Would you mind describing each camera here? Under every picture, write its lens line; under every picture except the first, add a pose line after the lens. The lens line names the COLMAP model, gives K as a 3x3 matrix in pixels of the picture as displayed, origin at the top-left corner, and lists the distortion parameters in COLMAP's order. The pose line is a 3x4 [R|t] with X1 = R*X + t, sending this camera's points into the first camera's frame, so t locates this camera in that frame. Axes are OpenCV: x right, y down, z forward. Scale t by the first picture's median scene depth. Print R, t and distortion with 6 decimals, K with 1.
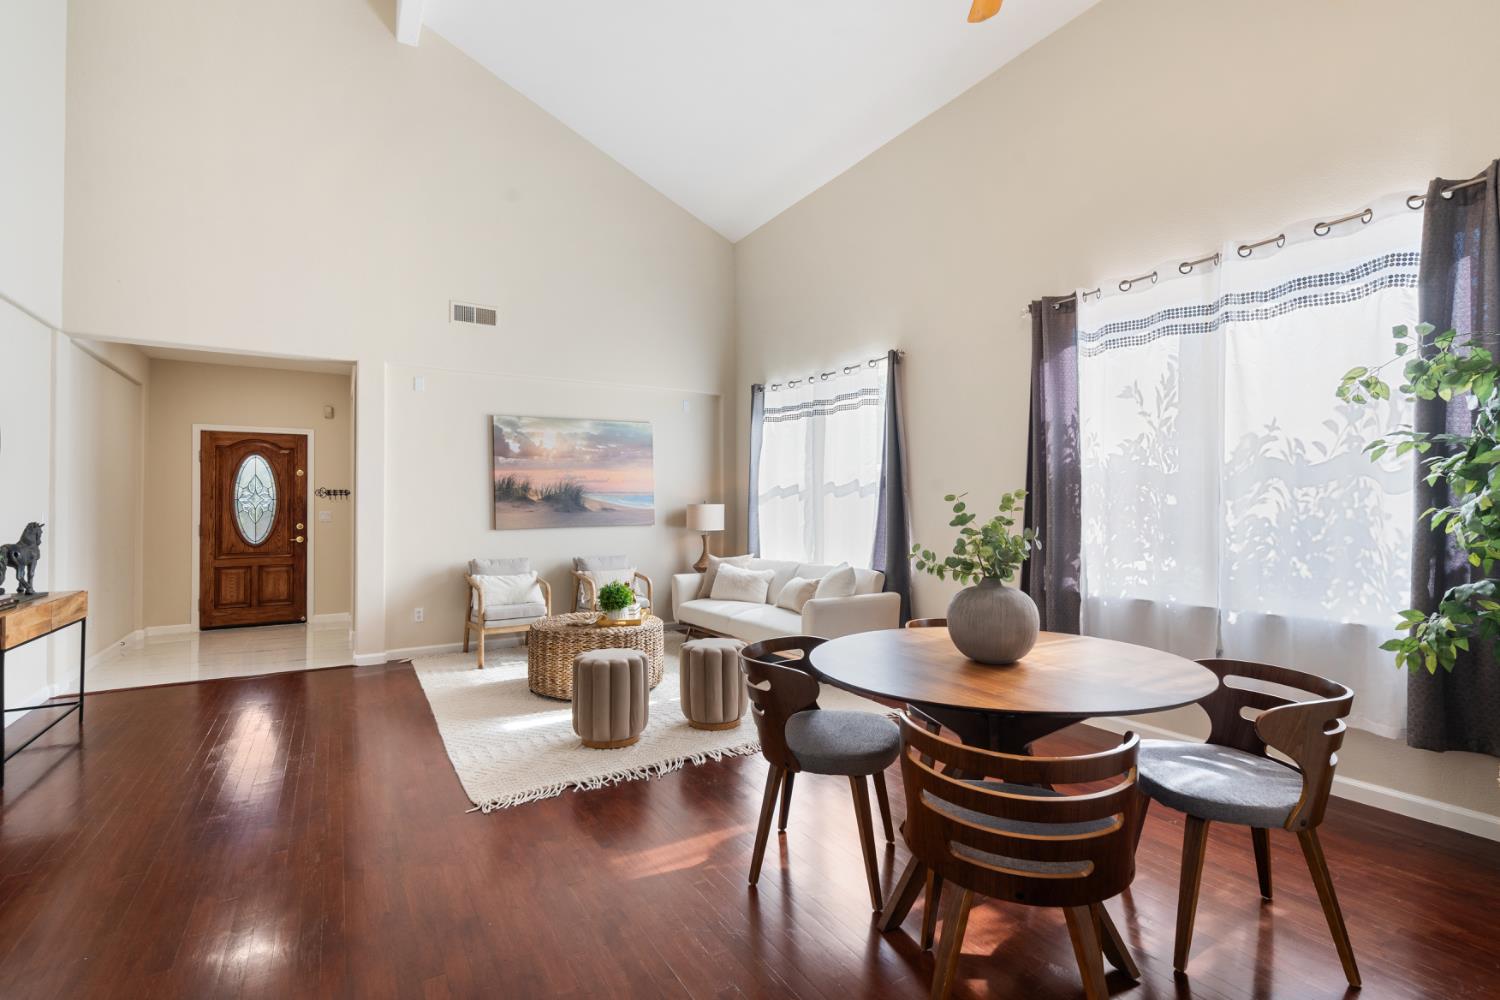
lens RADIAL K [[682.3, 0, 750.3], [0, 682.3, 493.0], [0, 0, 1]] dist [-0.003869, 0.000009]
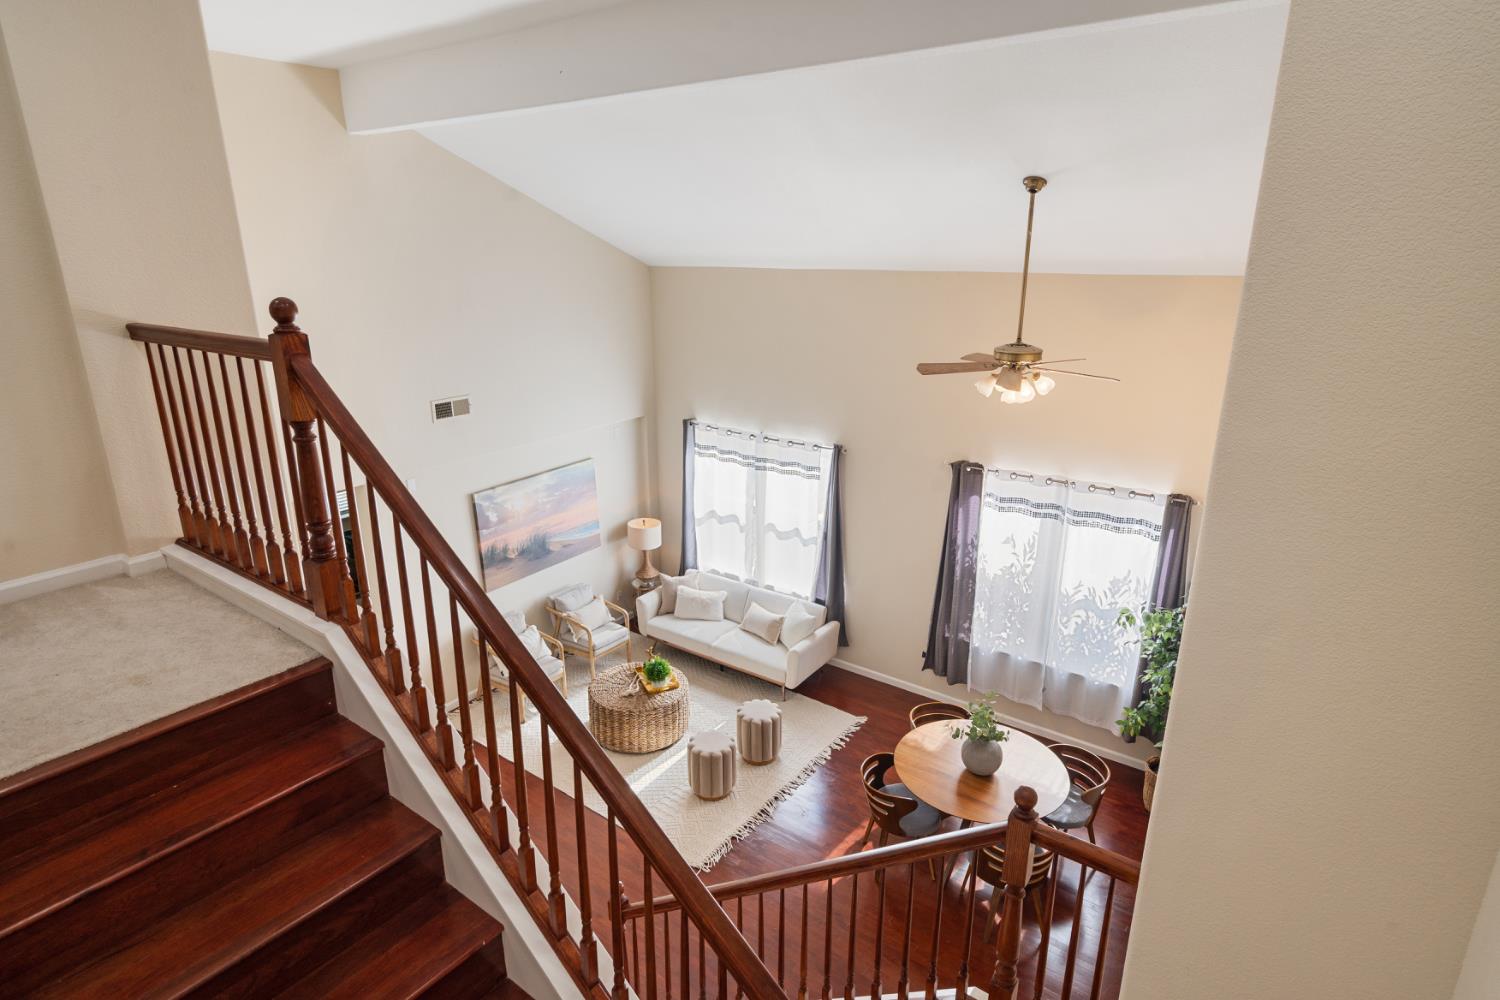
lens RADIAL K [[833.8, 0, 756.4], [0, 833.8, 492.3], [0, 0, 1]] dist [-0.000916, 0.000255]
pose [[0.927000, -0.106136, 0.359730, -0.496238], [-0.012752, 0.949651, 0.313049, -0.602991], [-0.374844, -0.294784, 0.878973, -0.349178]]
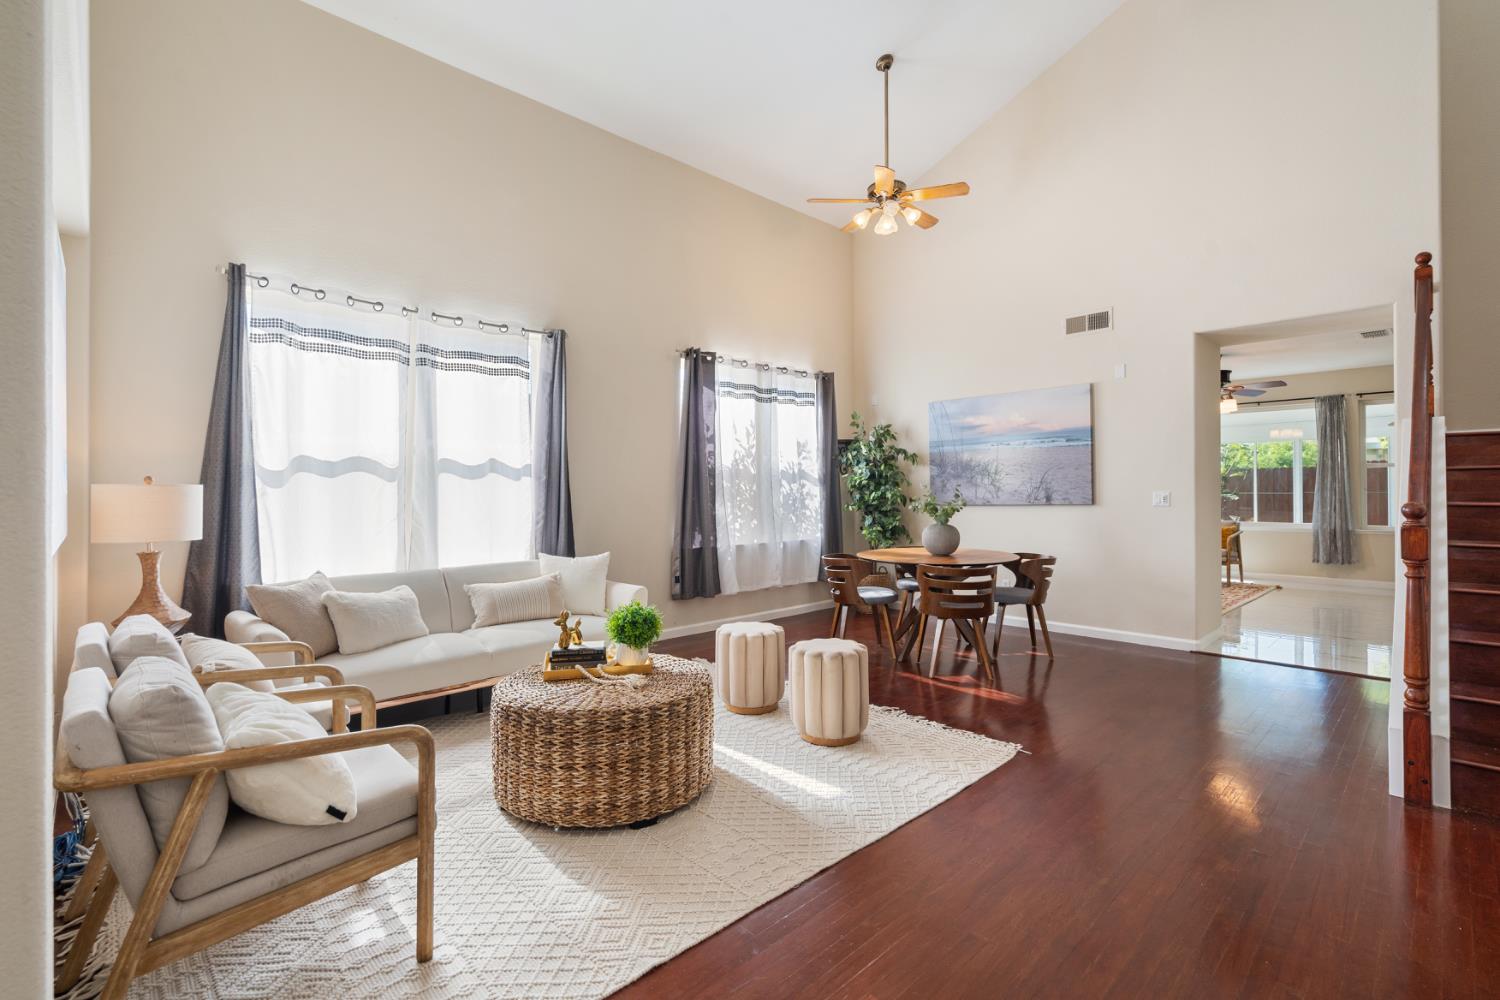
lens RADIAL K [[682.3, 0, 750.3], [0, 682.3, 493.0], [0, 0, 1]] dist [-0.003869, 0.000009]
pose [[-0.234133, 0.004657, 0.972194, -0.765540], [-0.014689, 0.999857, -0.008327, 0.024850], [-0.972094, -0.016230, -0.234031, 0.930408]]
